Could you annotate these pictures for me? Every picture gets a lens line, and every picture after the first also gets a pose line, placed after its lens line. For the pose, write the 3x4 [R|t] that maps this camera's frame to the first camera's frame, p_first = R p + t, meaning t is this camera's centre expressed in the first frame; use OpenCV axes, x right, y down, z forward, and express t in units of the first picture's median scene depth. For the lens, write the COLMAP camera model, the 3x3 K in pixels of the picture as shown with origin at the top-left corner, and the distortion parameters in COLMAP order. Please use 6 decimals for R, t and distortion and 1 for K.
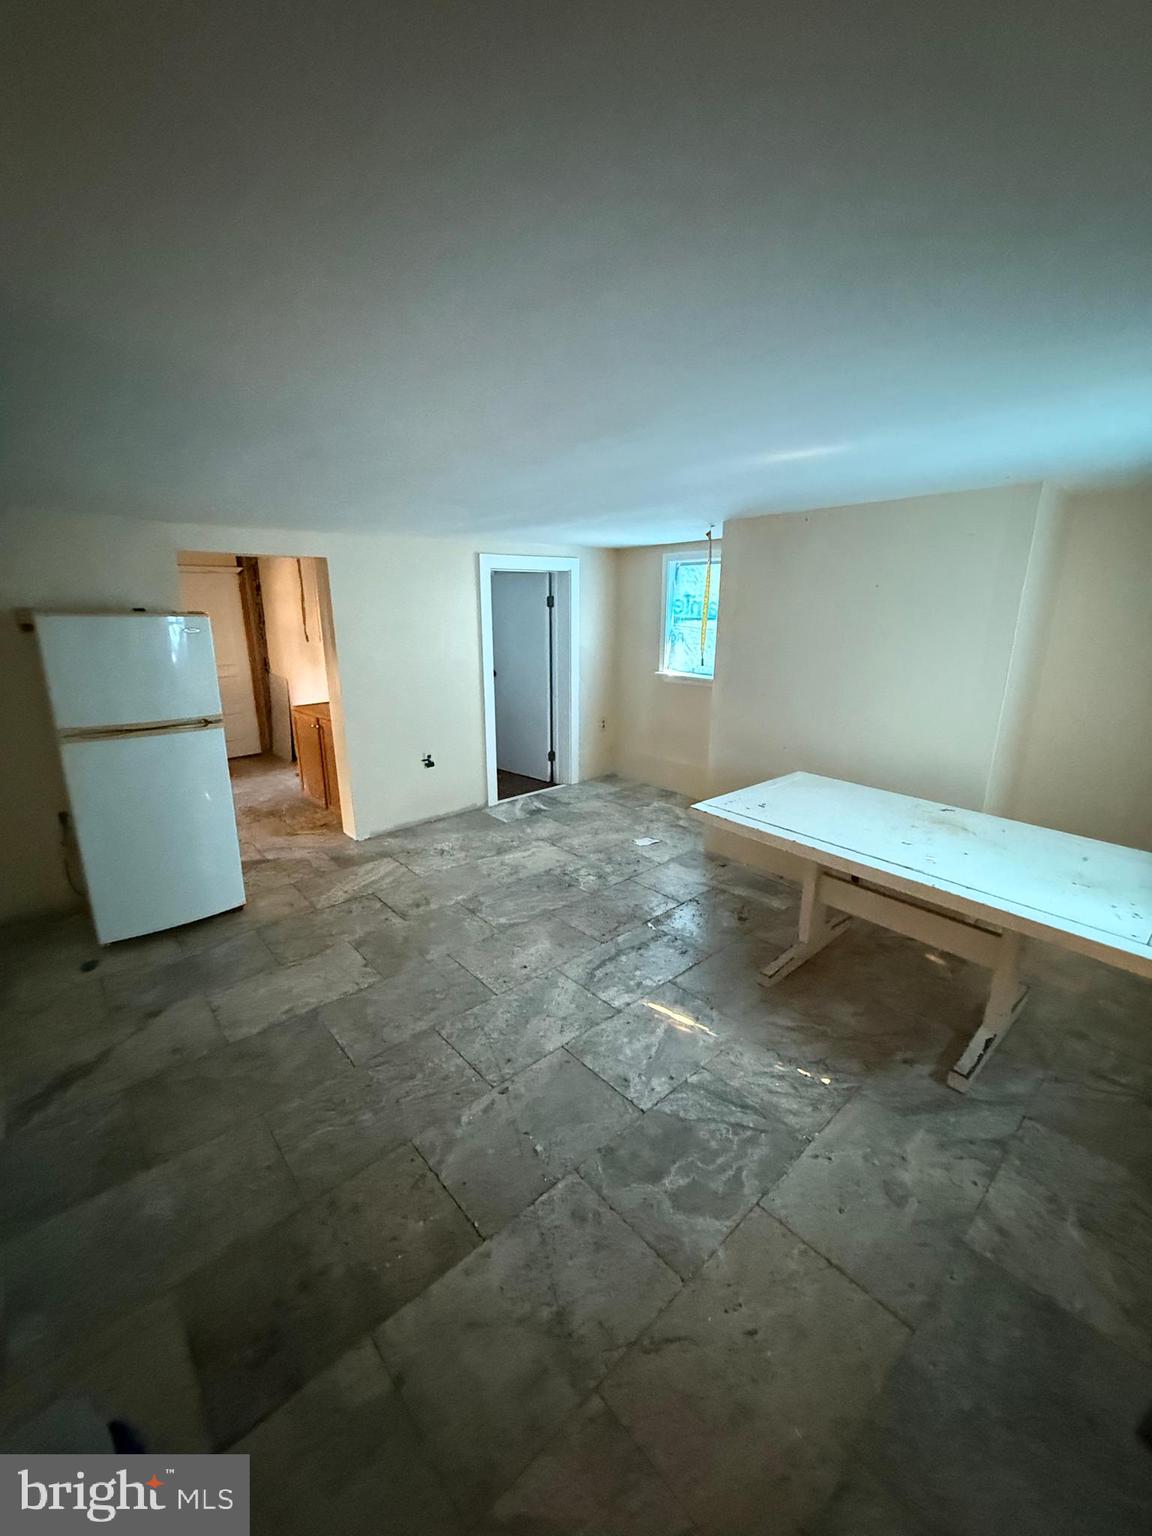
lens RADIAL K [[611.8, 0, 574.7], [0, 611.8, 766.2], [0, 0, 1]] dist [-0.000643, -0.000632]
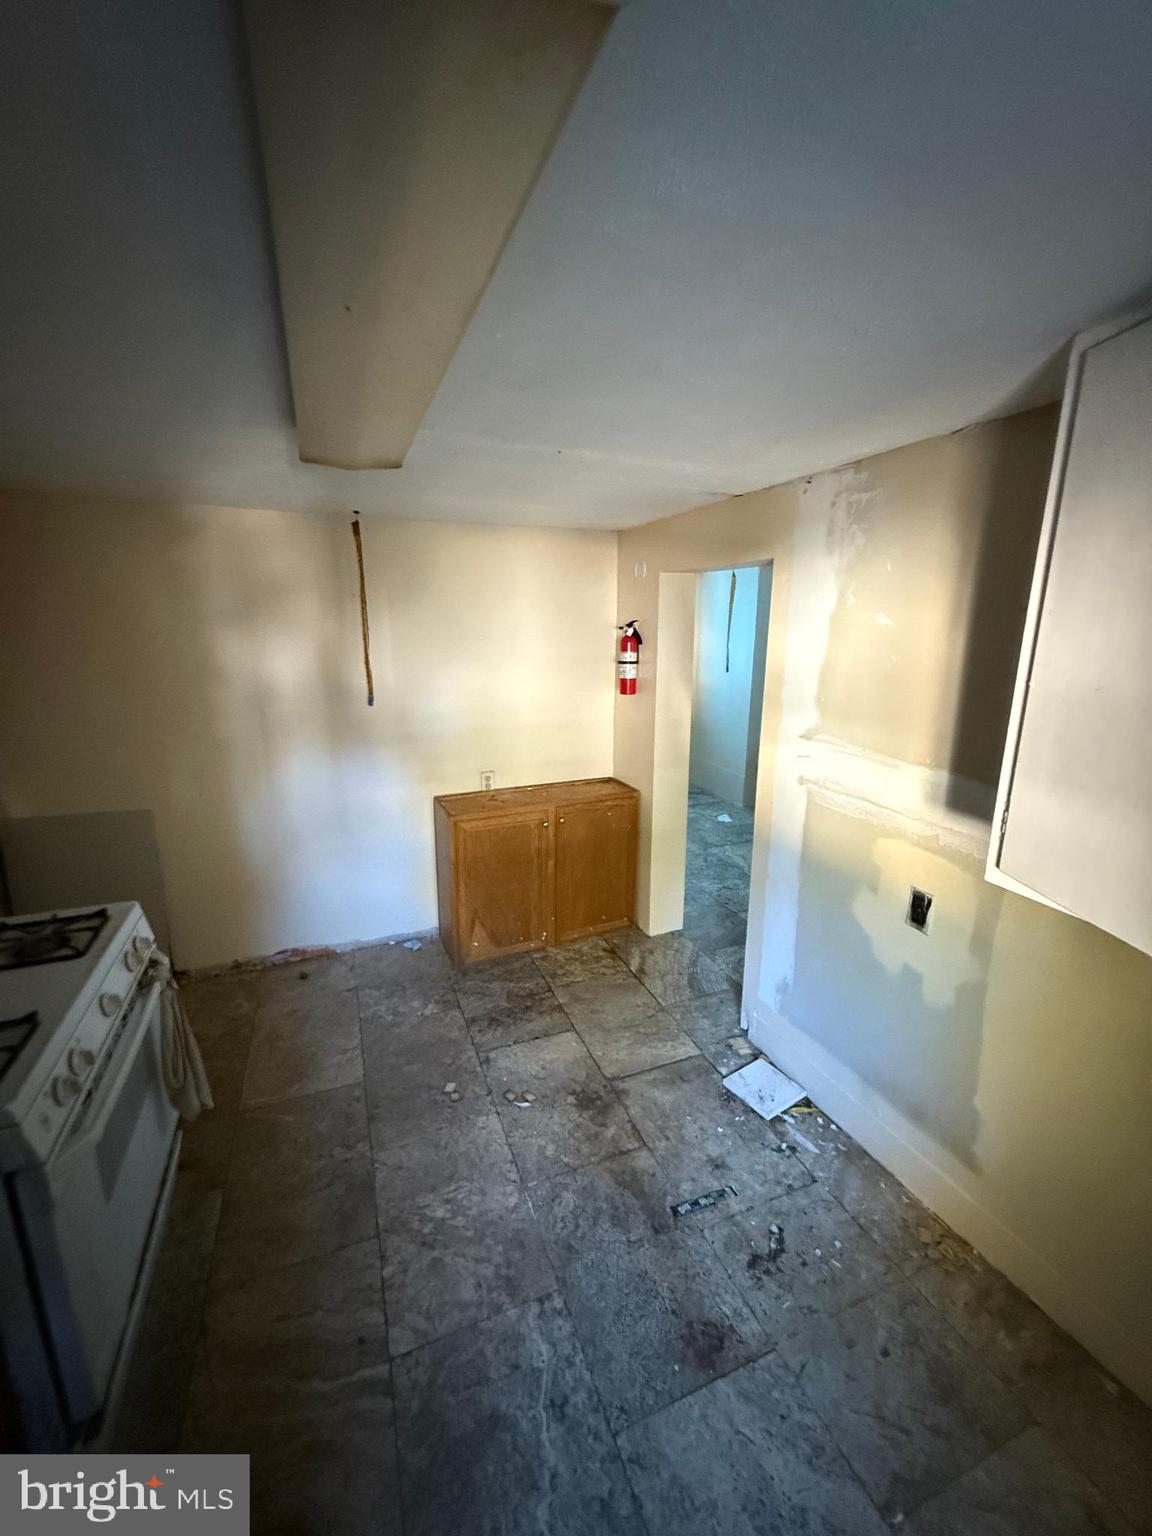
lens RADIAL K [[611.8, 0, 575.8], [0, 611.8, 762.1], [0, 0, 1]] dist [-0.000643, -0.000632]
pose [[0.331940, -0.216911, 0.918023, -1.650370], [0.240636, 0.960476, 0.139932, -0.347563], [-0.912091, 0.174461, 0.371017, 1.218381]]
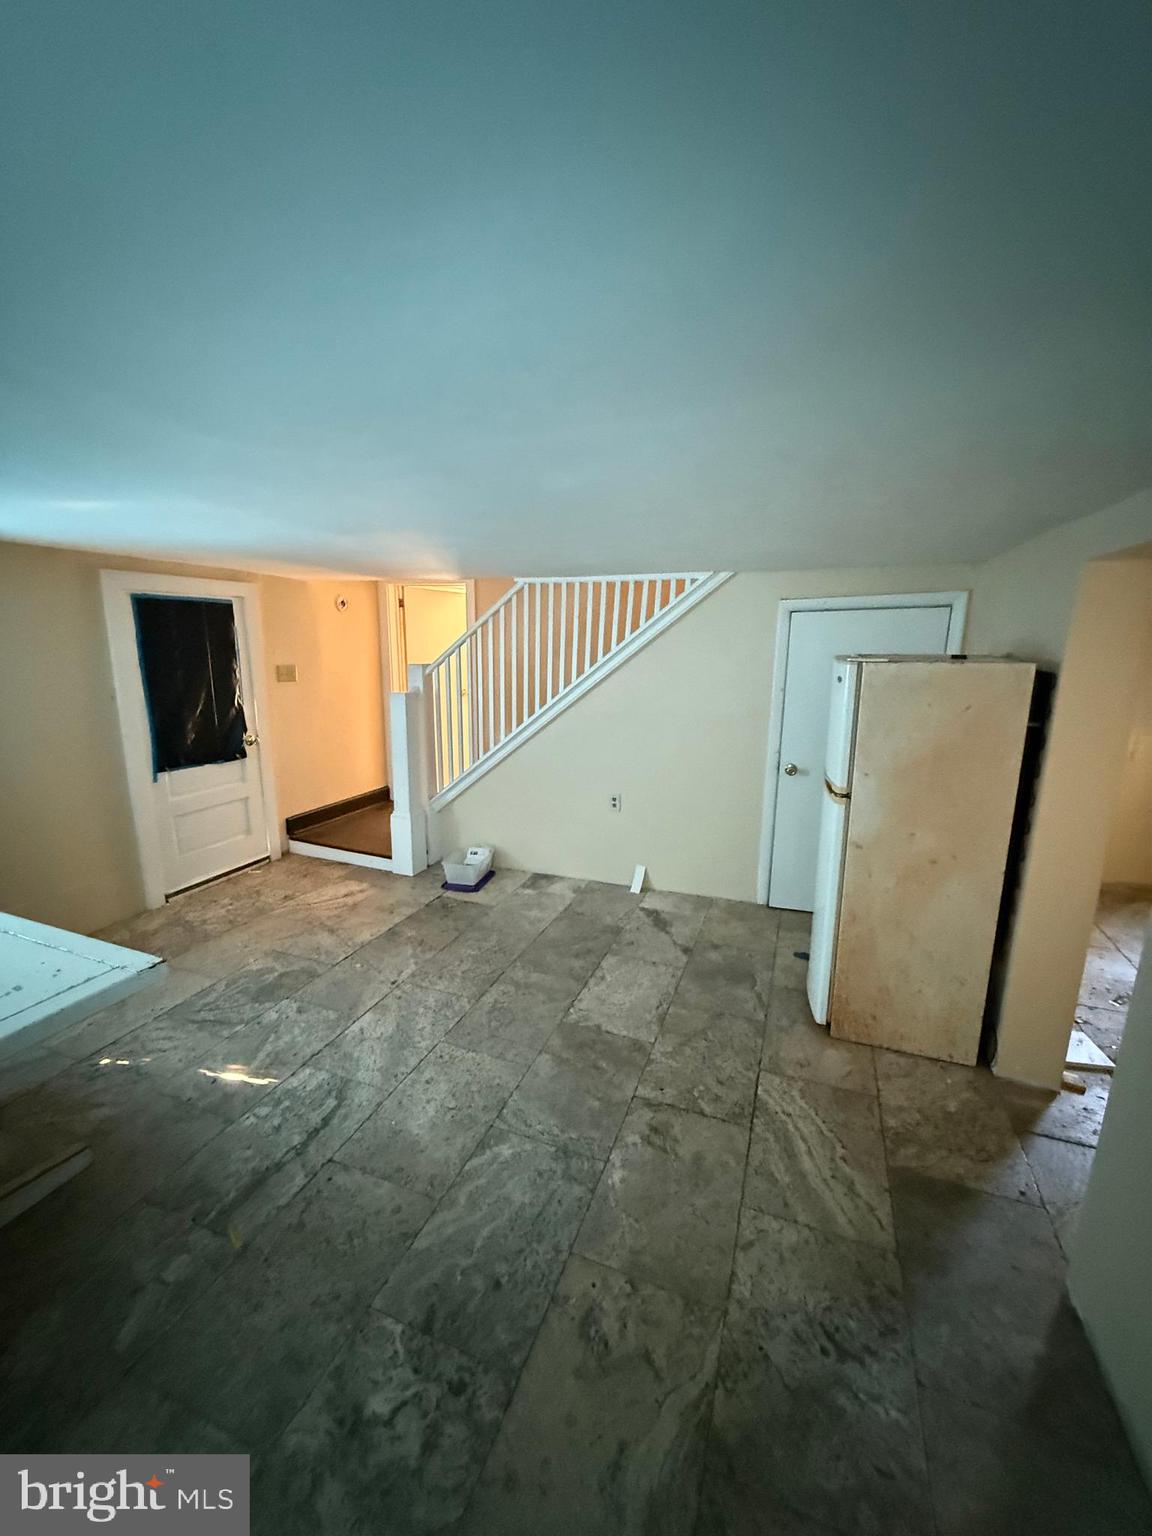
lens RADIAL K [[611.8, 0, 569.8], [0, 611.8, 768.3], [0, 0, 1]] dist [-0.000643, -0.000632]
pose [[-0.896882, 0.081288, -0.434735, 0.071217], [-0.122820, 0.898522, 0.421394, -0.422555], [0.424873, 0.431335, -0.795885, 1.575514]]
